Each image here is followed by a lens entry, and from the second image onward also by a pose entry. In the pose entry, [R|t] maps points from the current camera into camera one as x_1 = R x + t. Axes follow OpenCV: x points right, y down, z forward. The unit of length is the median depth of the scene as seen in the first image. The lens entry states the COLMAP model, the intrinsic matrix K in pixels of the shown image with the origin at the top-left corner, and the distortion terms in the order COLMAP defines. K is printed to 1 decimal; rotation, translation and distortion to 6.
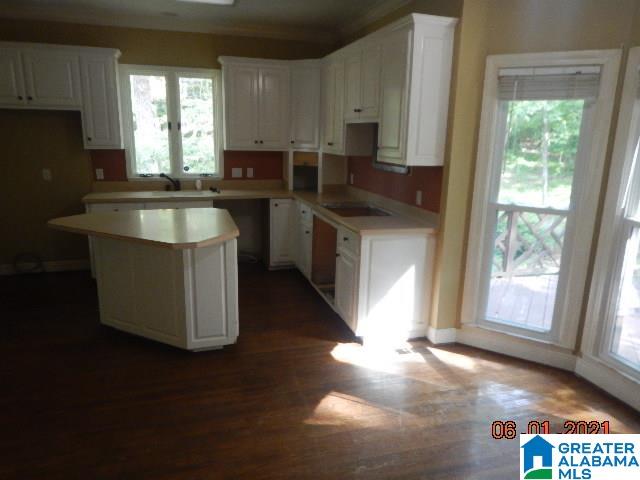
lens RADIAL K [[460.8, 0, 319.9], [0, 460.8, 241.9], [0, 0, 1]] dist [-0.003450, -0.000835]
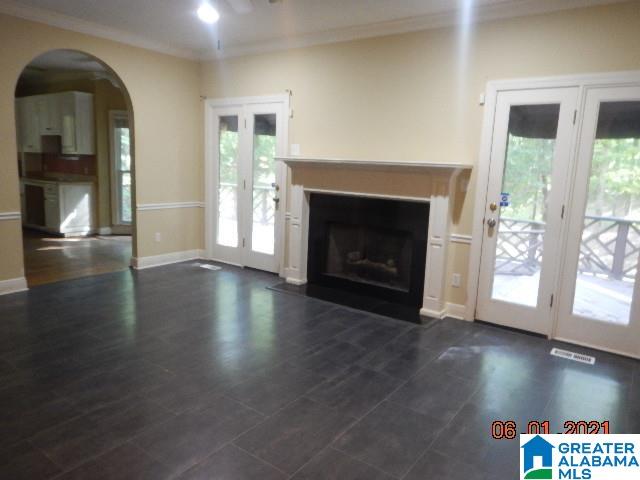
lens RADIAL K [[460.8, 0, 325.8], [0, 460.8, 239.4], [0, 0, 1]] dist [-0.003450, -0.000835]
pose [[0.791982, -0.085857, 0.604478, -0.228012], [0.117312, 0.993014, -0.012660, 0.384906], [-0.599168, 0.080939, 0.796521, -1.368439]]
